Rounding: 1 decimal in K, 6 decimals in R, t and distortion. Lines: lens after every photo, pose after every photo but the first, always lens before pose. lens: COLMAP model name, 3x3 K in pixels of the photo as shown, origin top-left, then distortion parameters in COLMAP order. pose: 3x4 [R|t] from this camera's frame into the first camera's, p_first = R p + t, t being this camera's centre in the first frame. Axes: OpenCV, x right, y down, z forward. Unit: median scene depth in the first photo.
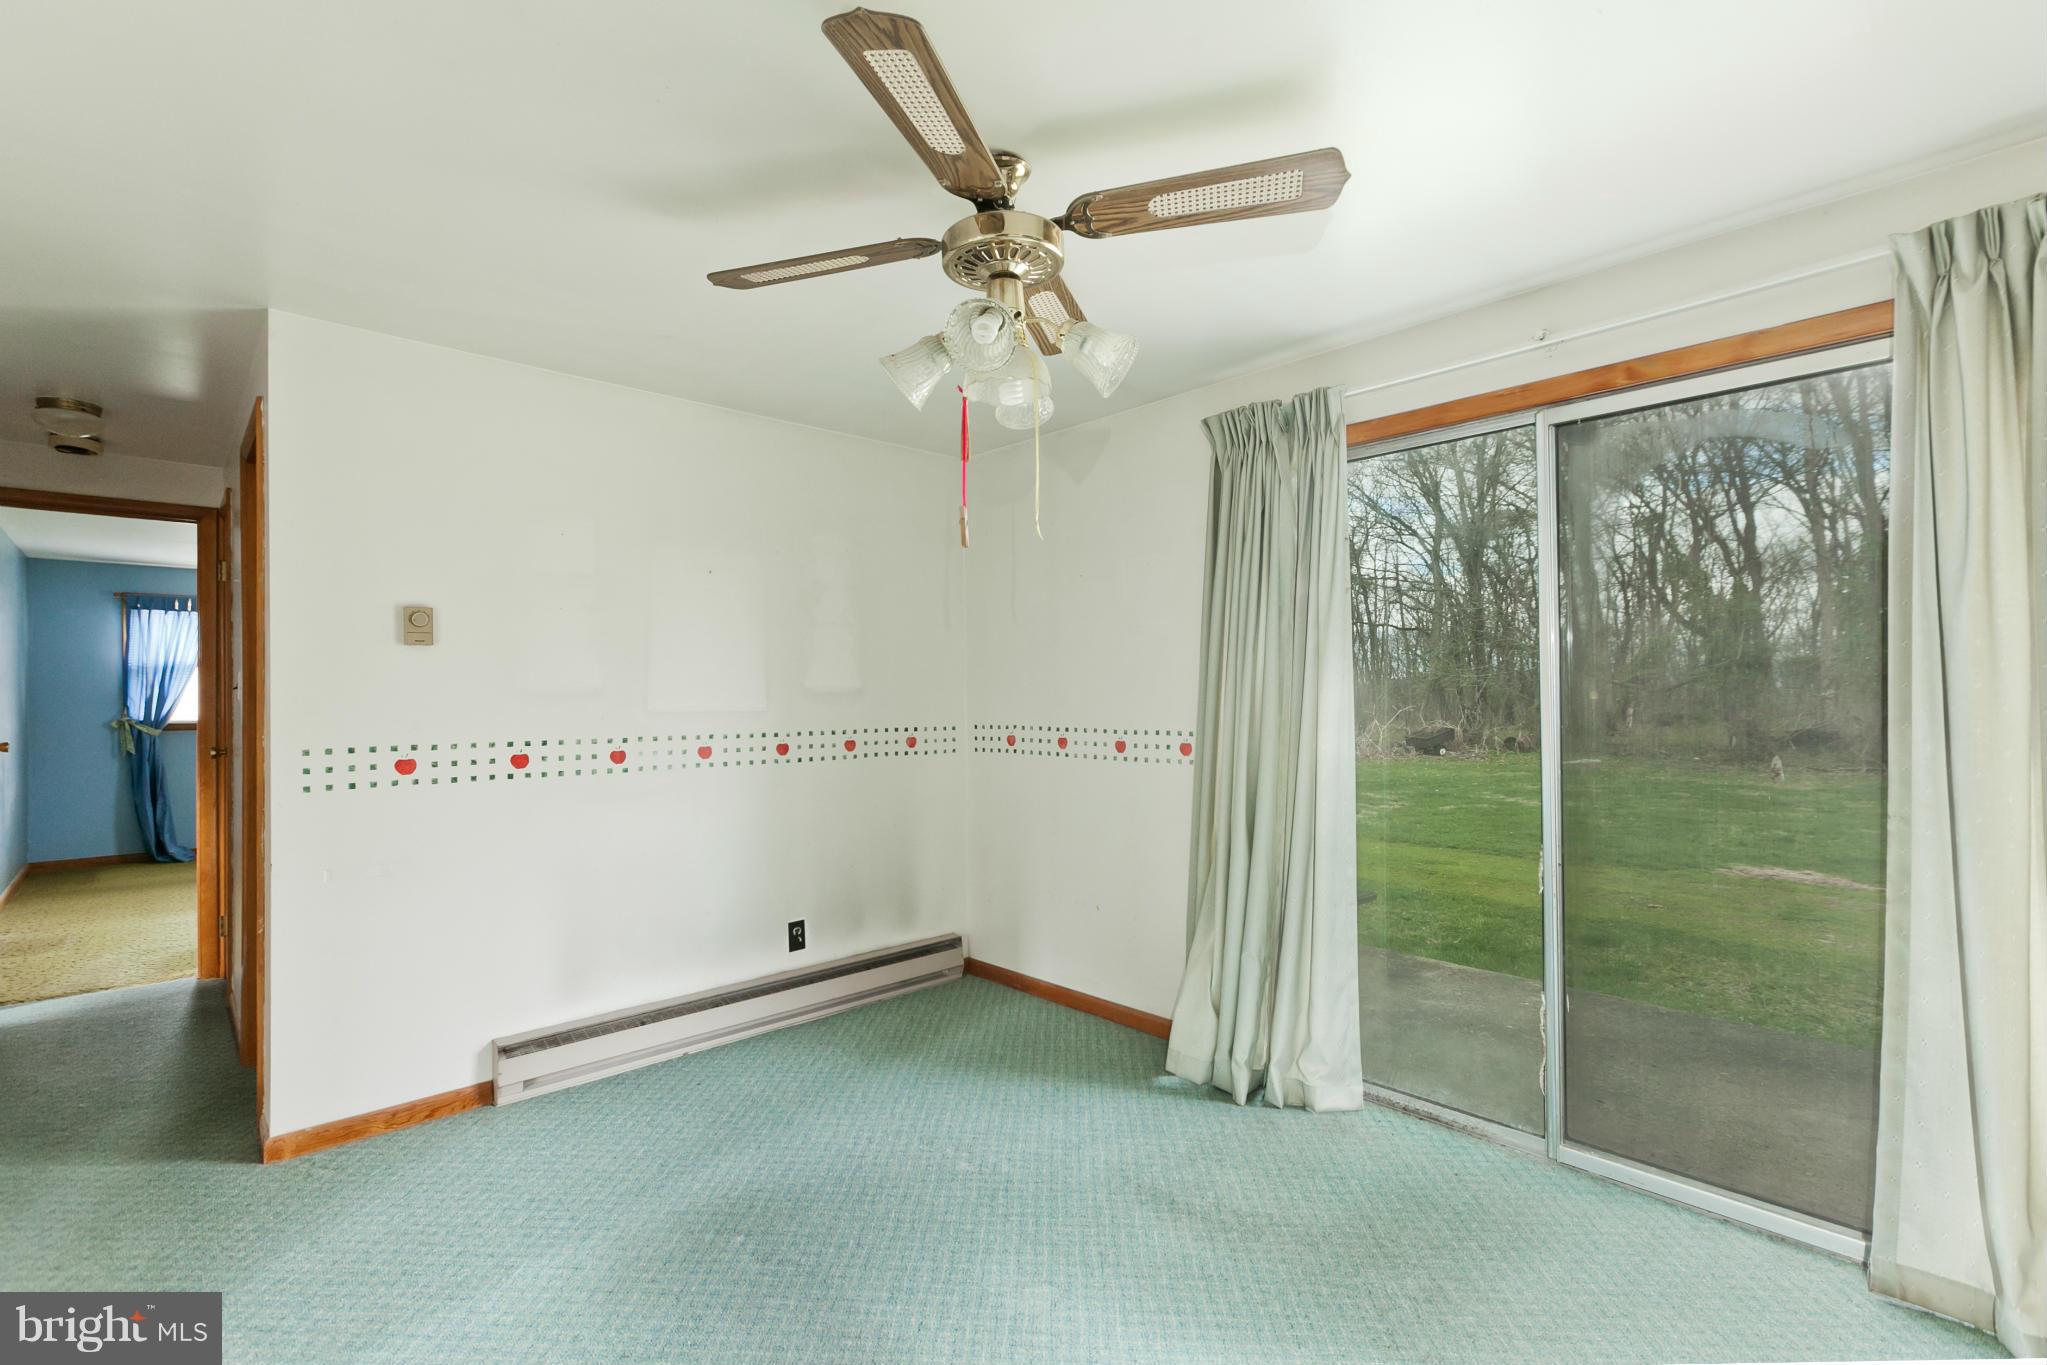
lens RADIAL K [[909.1, 0, 976.8], [0, 909.1, 687.0], [0, 0, 1]] dist [0.007098, -0.004212]
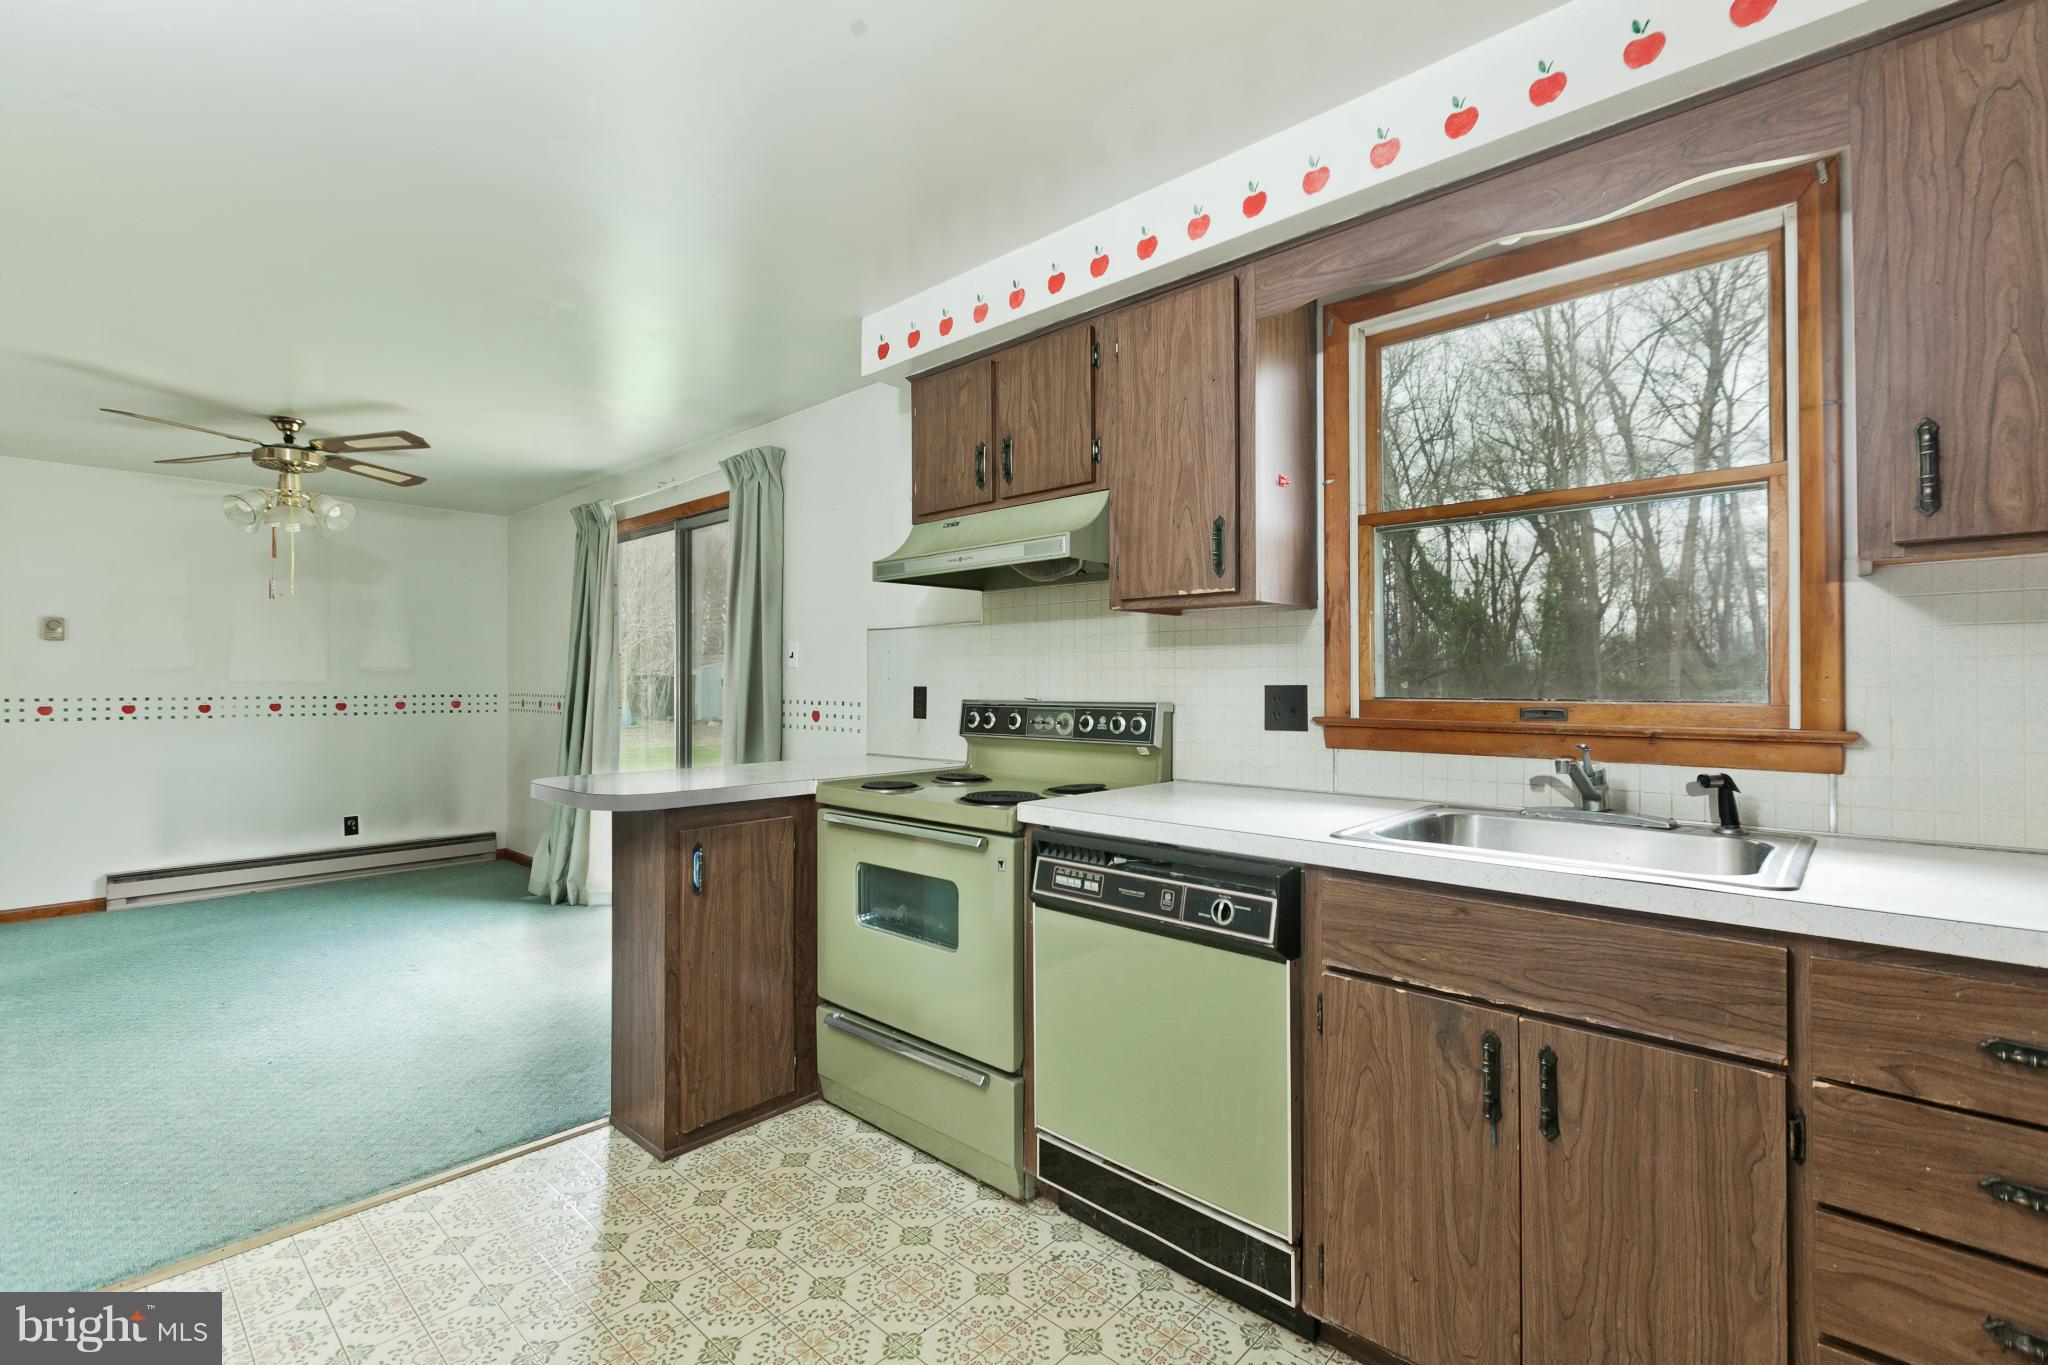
lens RADIAL K [[909.6, 0, 1015.3], [0, 909.6, 683.7], [0, 0, 1]] dist [0.007098, -0.004212]
pose [[0.997915, 0.006961, 0.064162, 0.882035], [-0.007745, 0.999898, 0.011983, 0.001243], [-0.064072, -0.012455, 0.997868, -0.671546]]
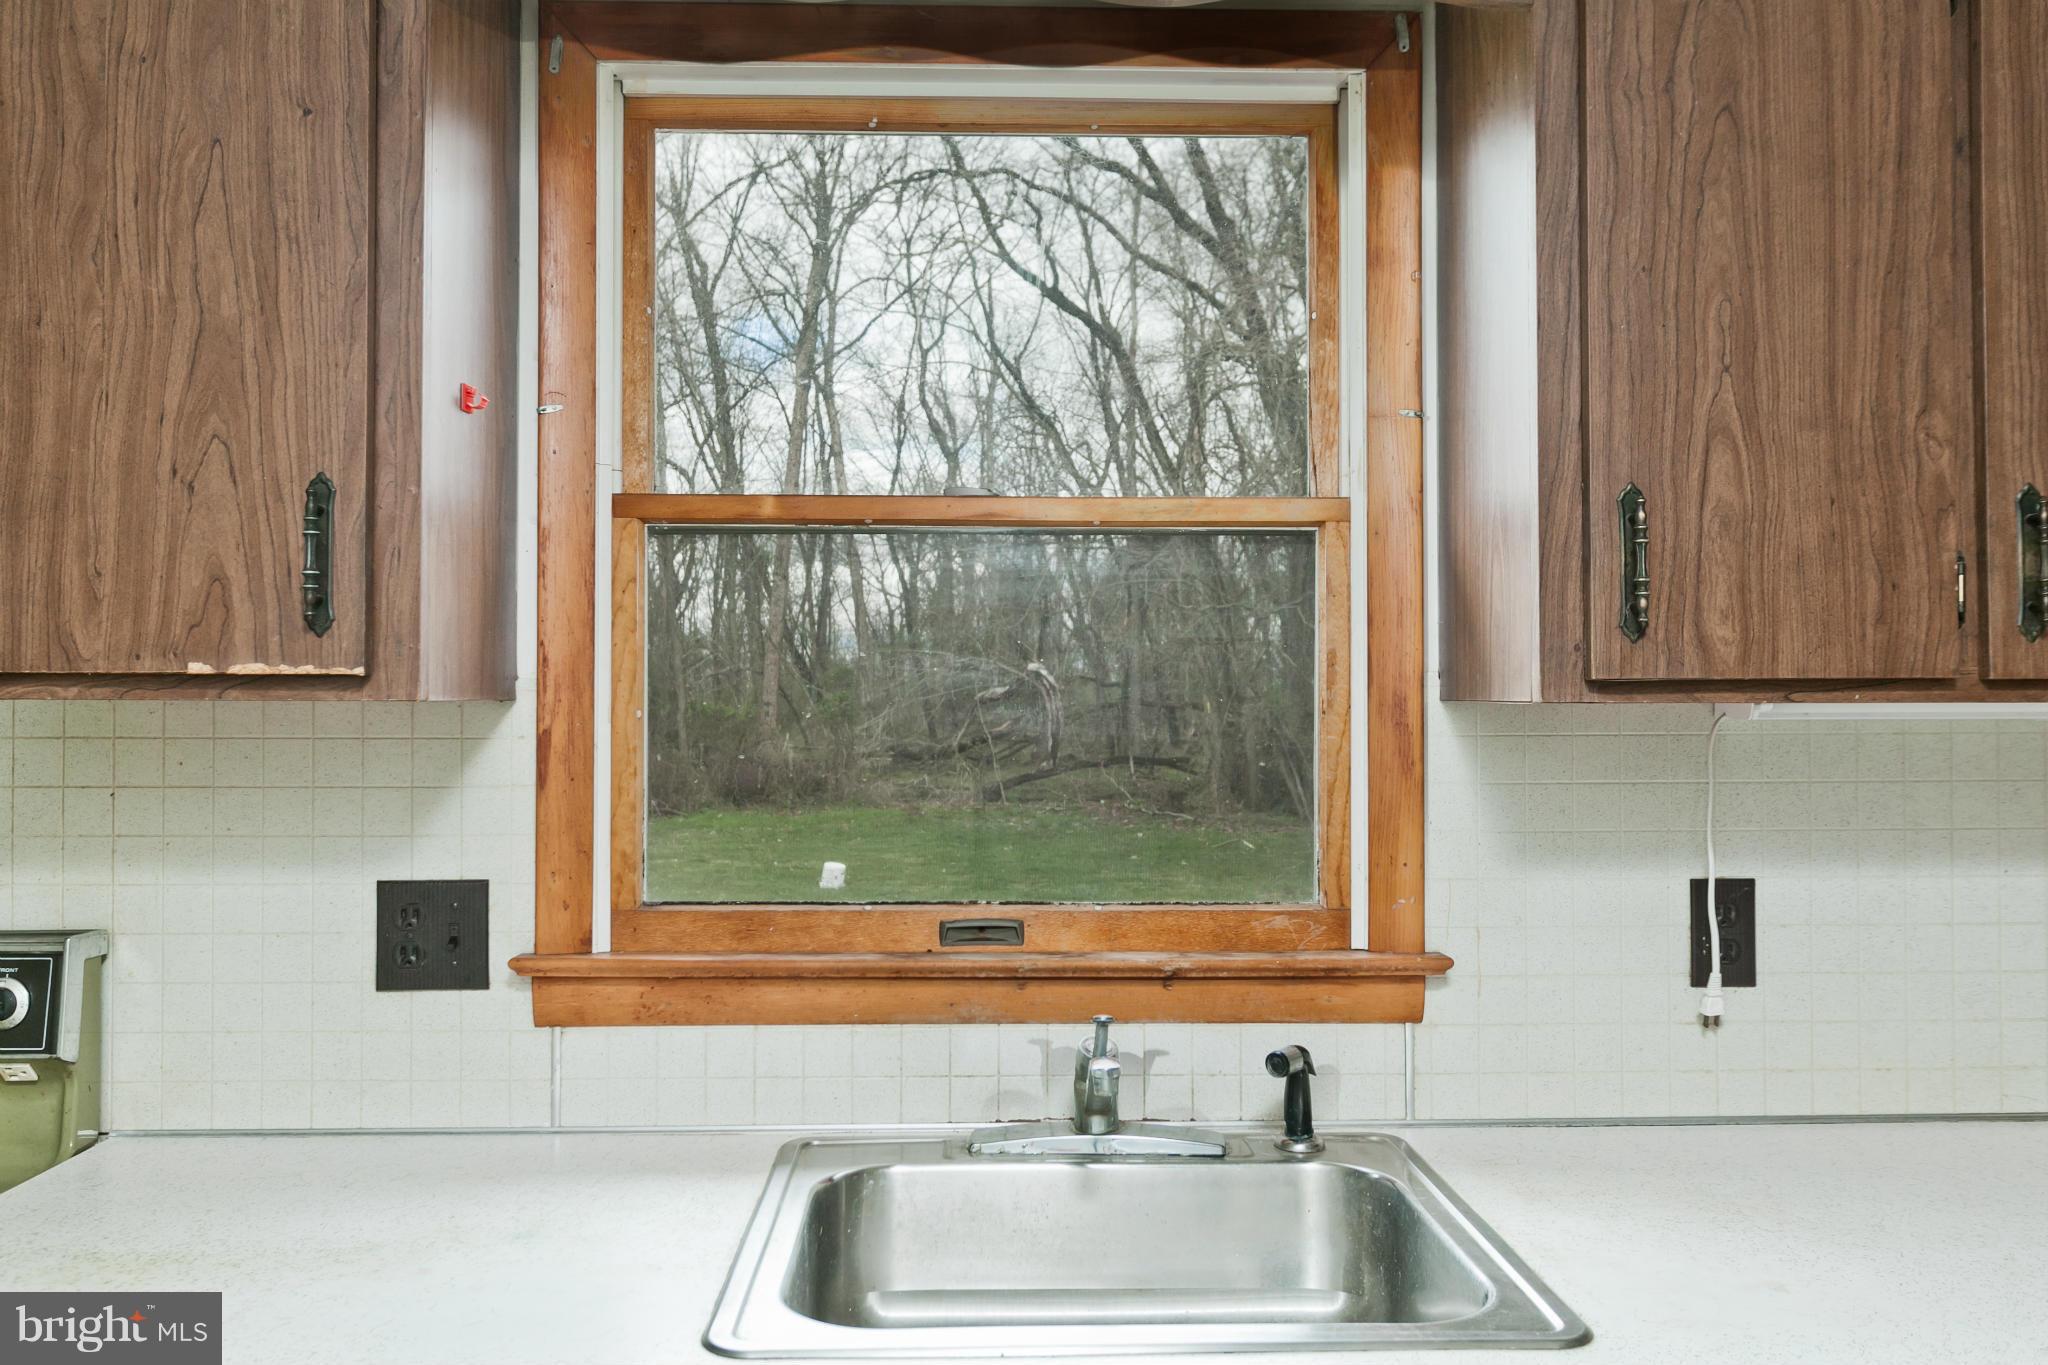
lens RADIAL K [[1657.1, 0, 1011.2], [0, 1657.1, 674.0], [0, 0, 1]] dist [-0.008887, -0.002255]
pose [[0.661596, 0.017773, 0.749650, 0.860723], [-0.013045, 0.999841, -0.012192, -0.051259], [-0.749747, -0.001713, 0.661722, -0.478434]]
